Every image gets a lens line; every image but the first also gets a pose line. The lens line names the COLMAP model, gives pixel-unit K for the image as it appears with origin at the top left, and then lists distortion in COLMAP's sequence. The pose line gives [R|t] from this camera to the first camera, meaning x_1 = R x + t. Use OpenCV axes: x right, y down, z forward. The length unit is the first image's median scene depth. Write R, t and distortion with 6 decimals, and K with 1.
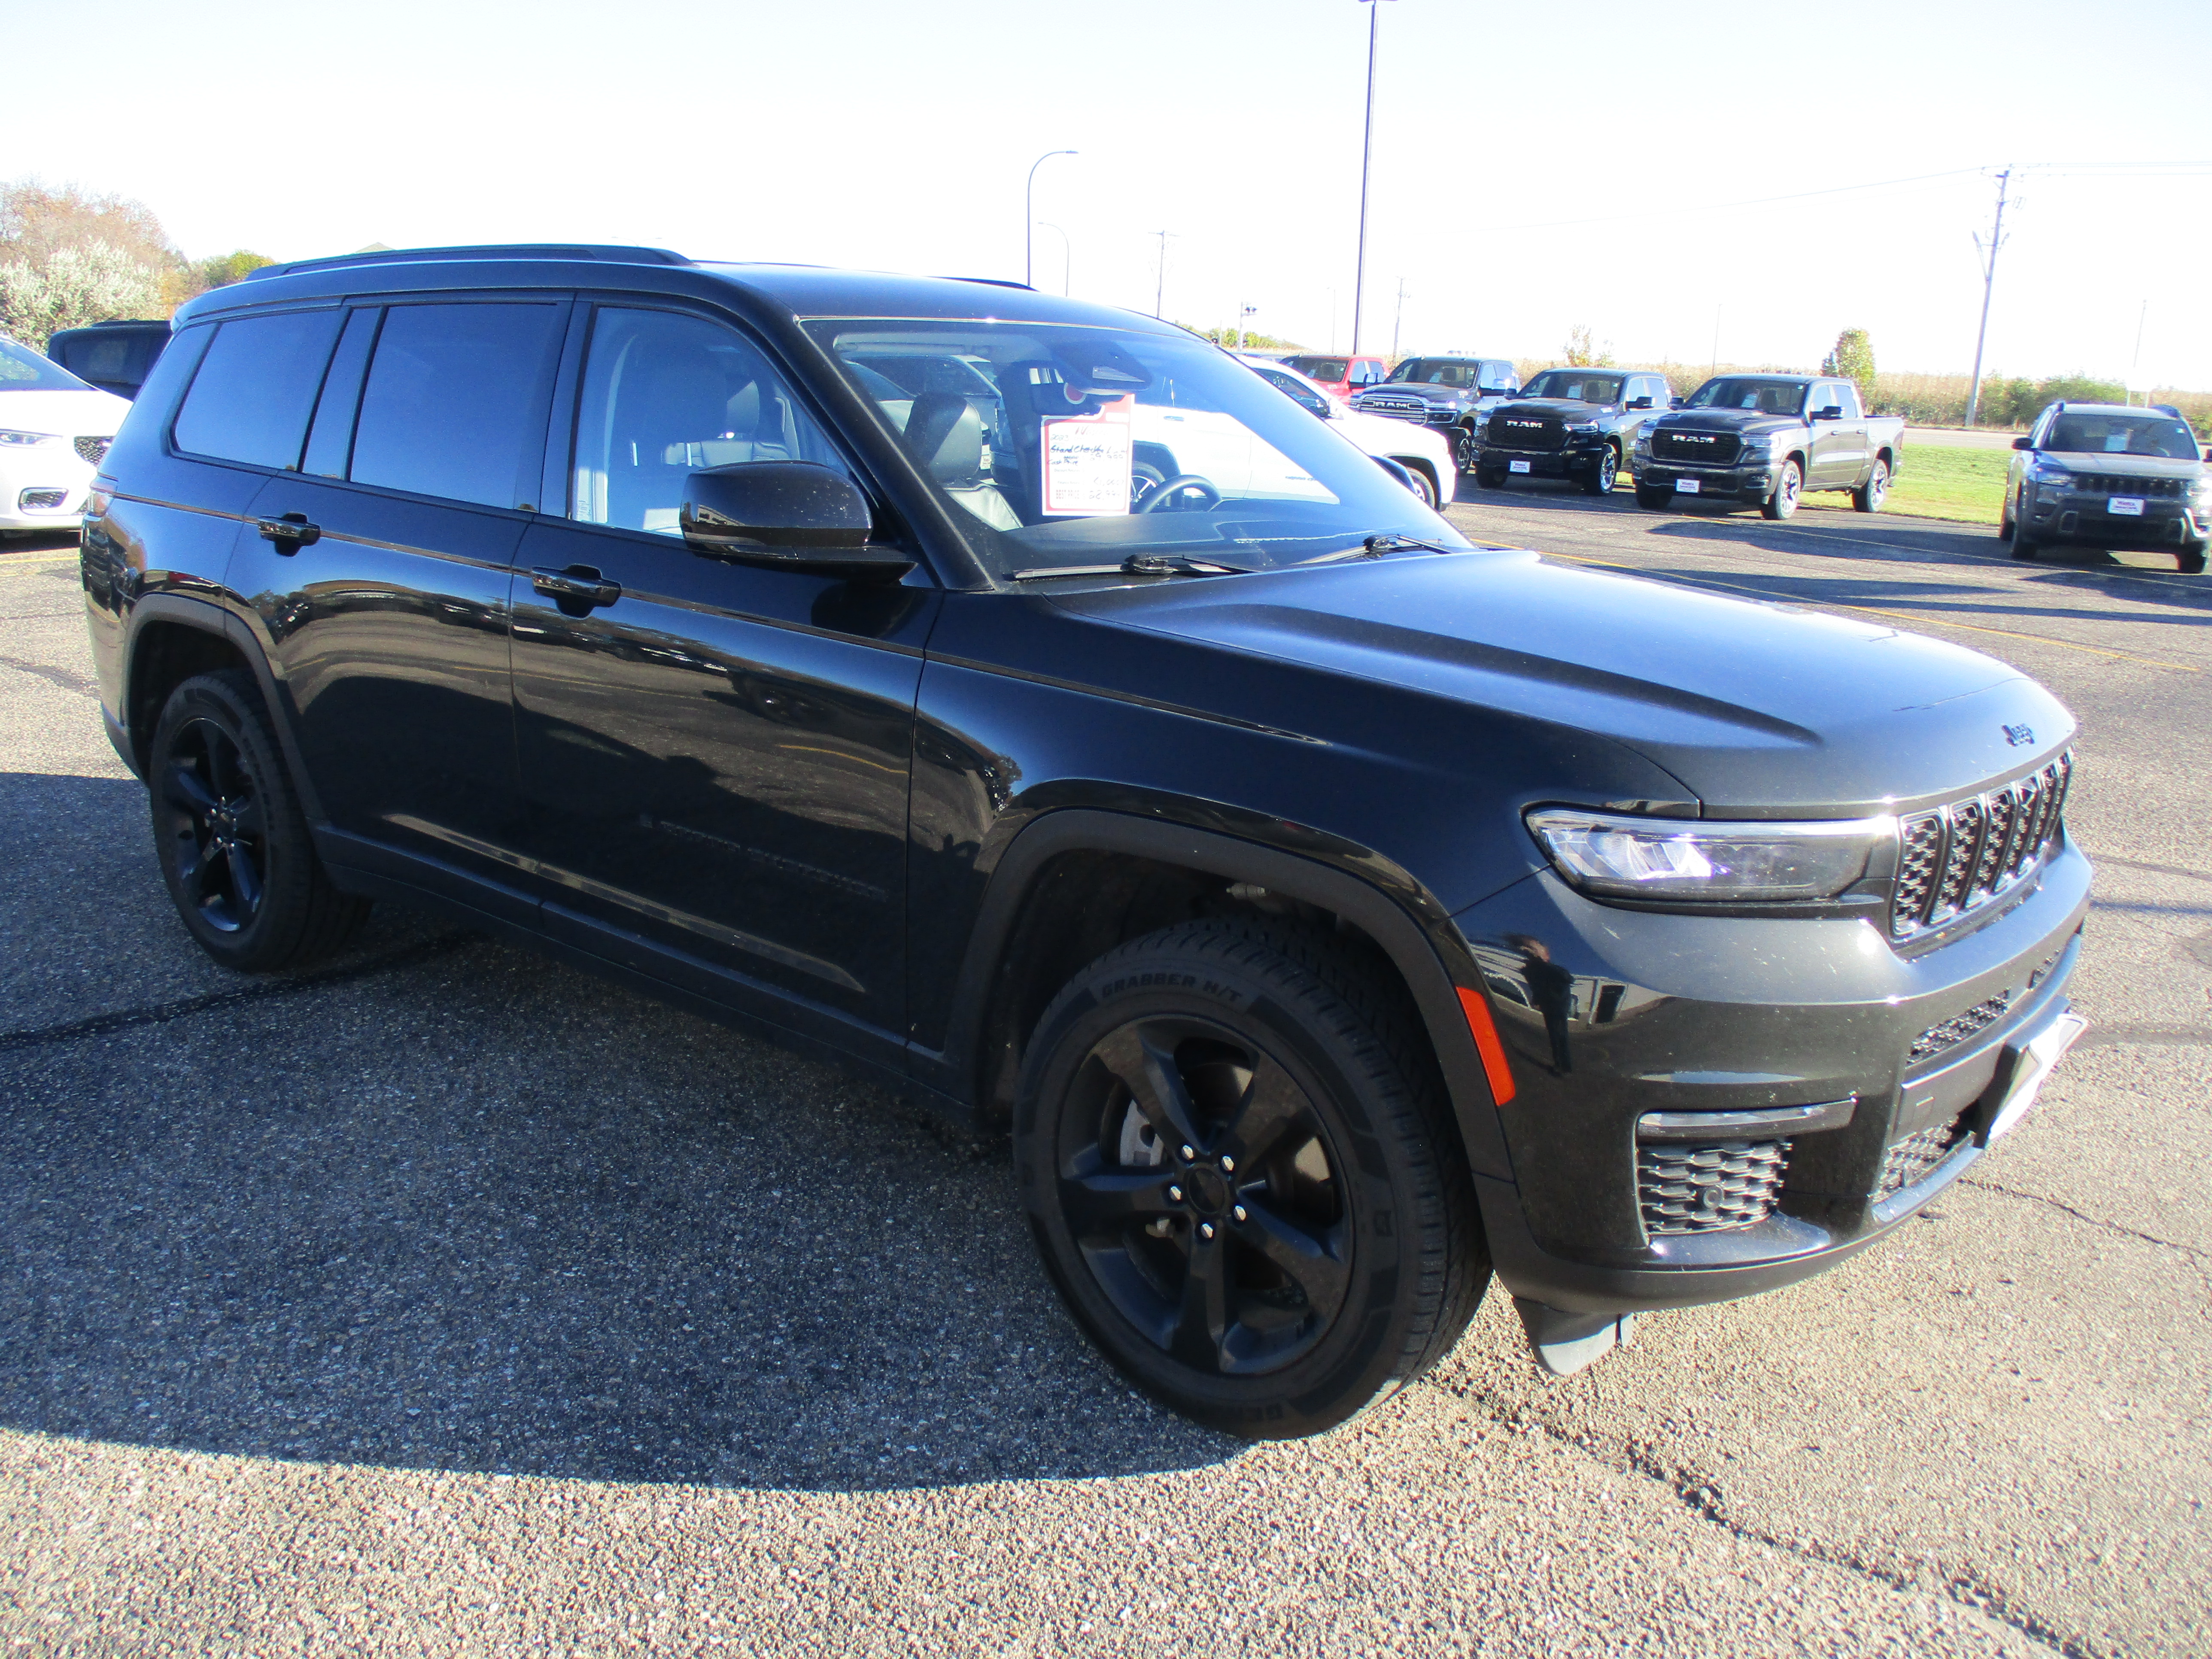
lens RADIAL K [[1854.5, 0, 1108.3], [0, 1854.5, 829.7], [0, 0, 1]] dist [-0.019522, -0.000909]
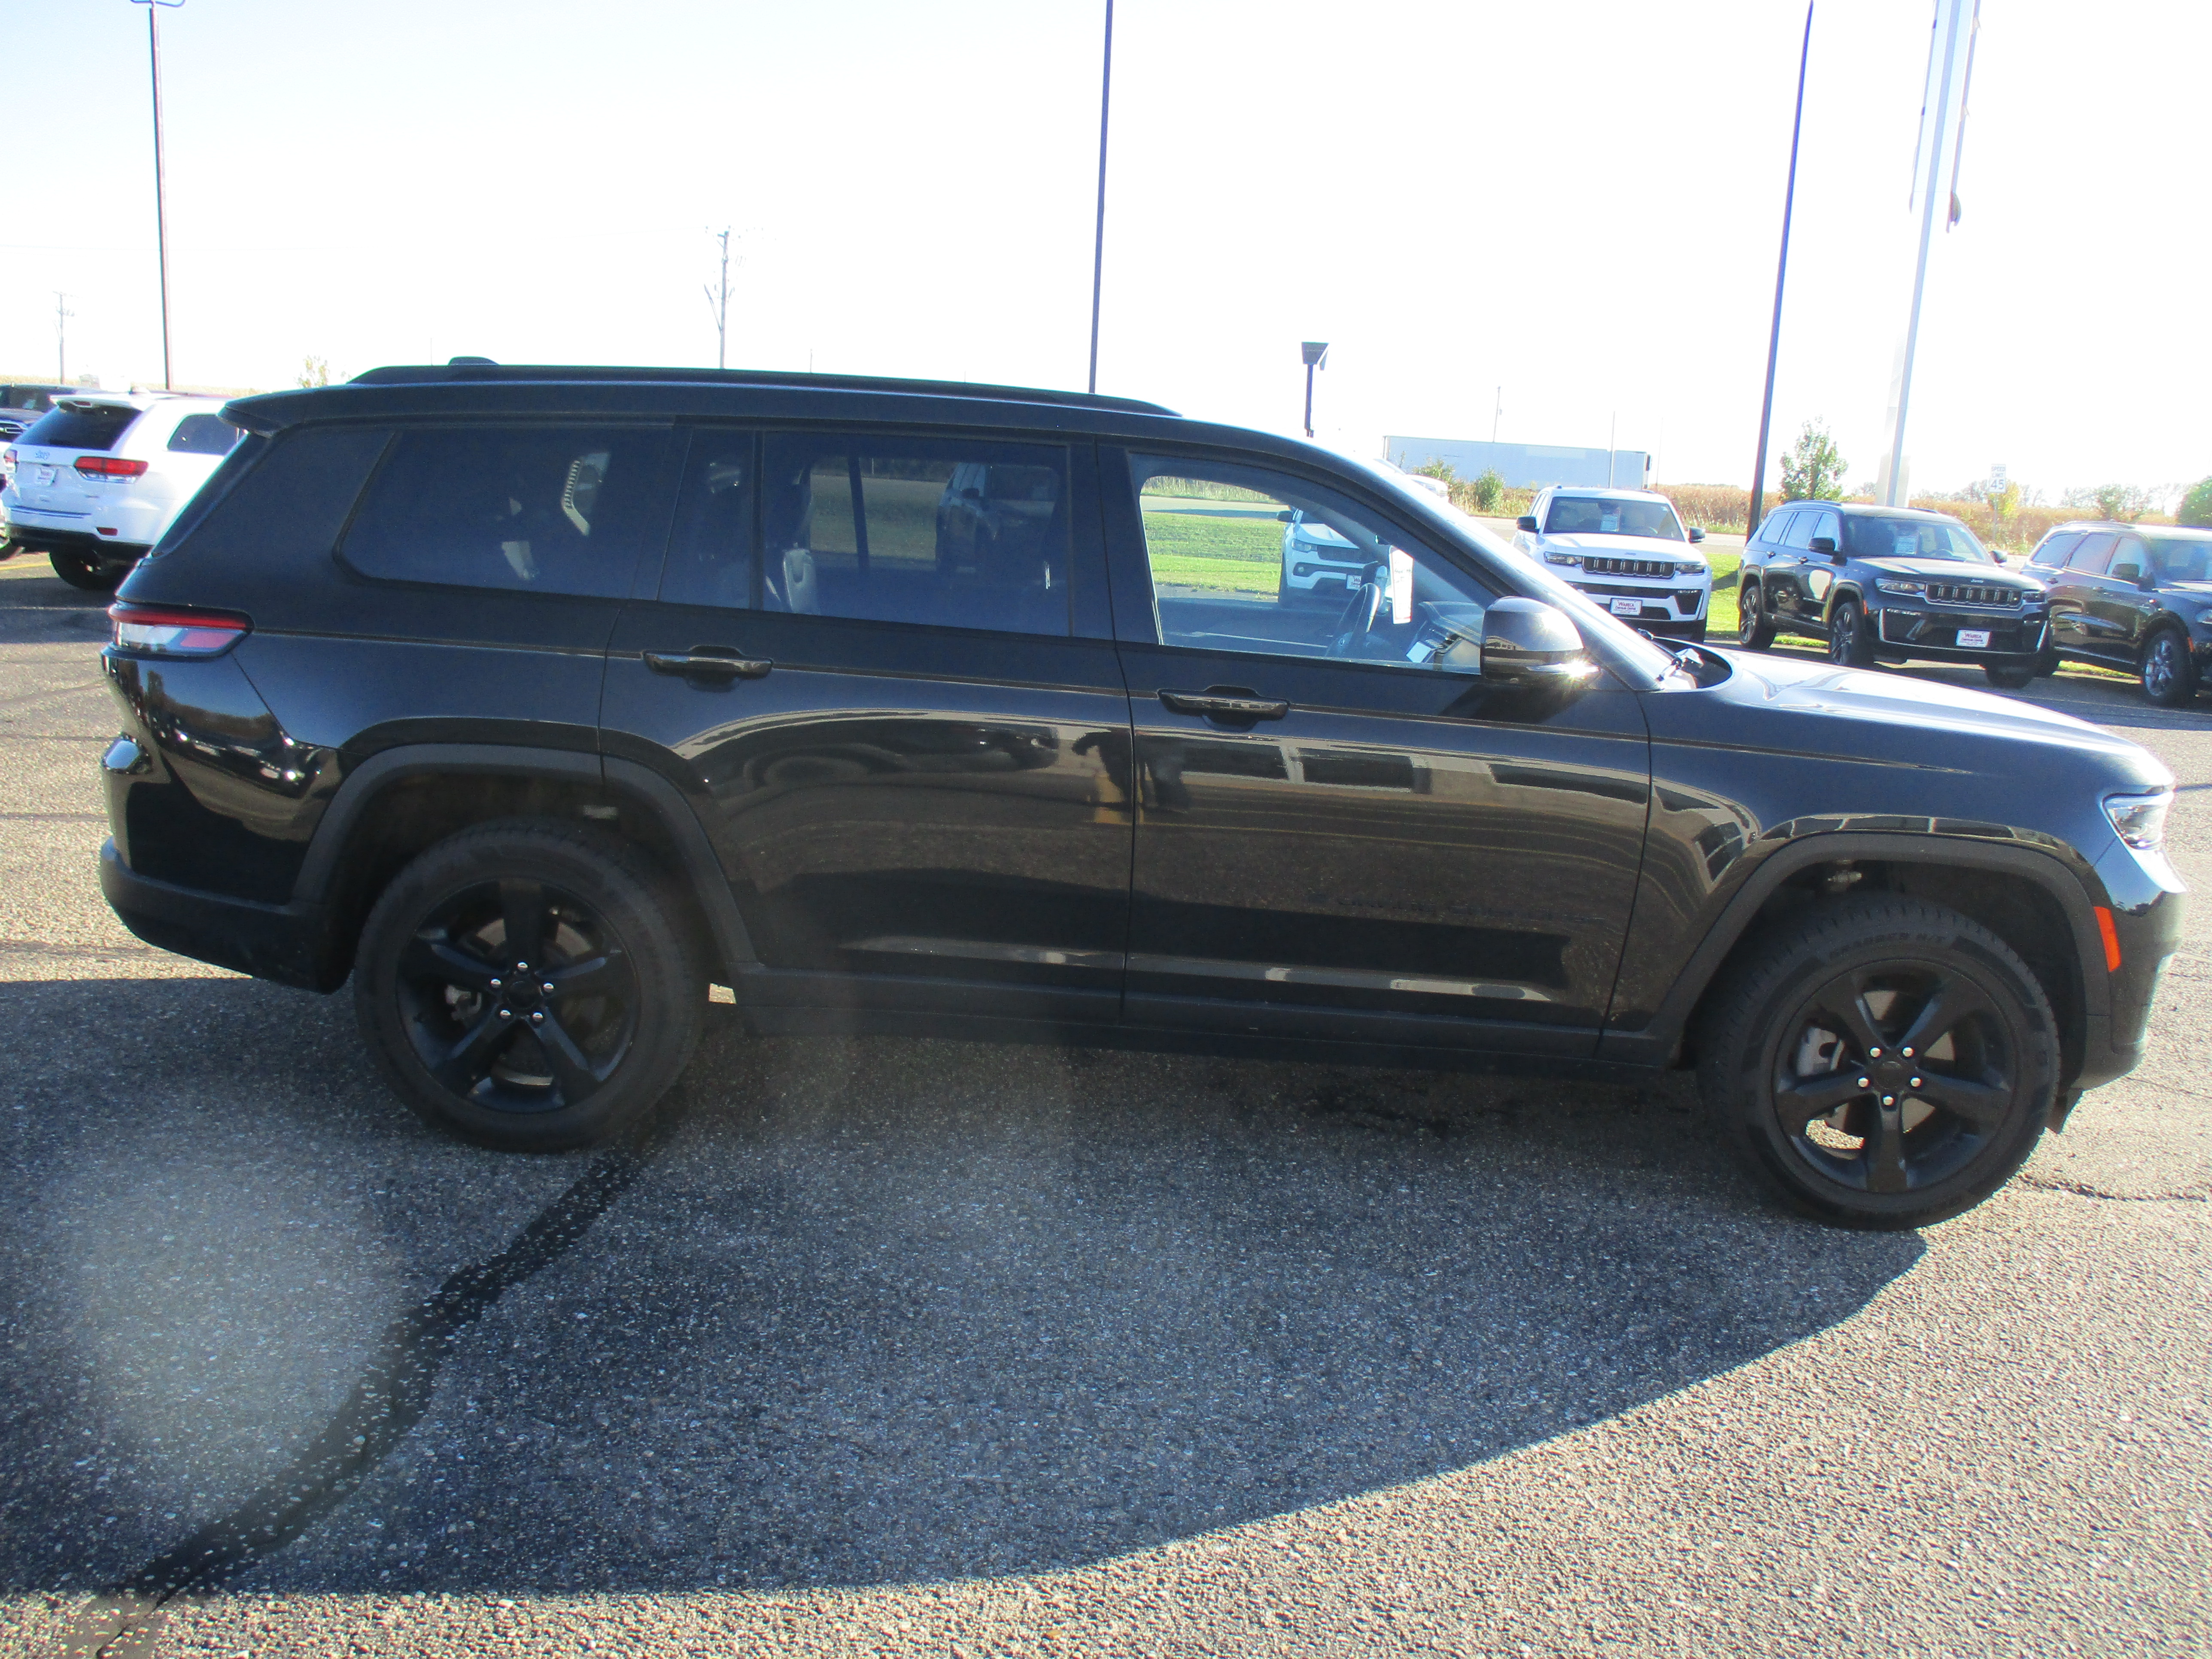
lens RADIAL K [[1854.5, 0, 1112.2], [0, 1854.5, 826.8], [0, 0, 1]] dist [-0.019522, -0.000909]
pose [[0.780313, -0.113110, 0.615075, -1.376038], [0.123777, 0.991985, 0.025393, -0.126164], [-0.613017, 0.056318, 0.788060, 0.185948]]
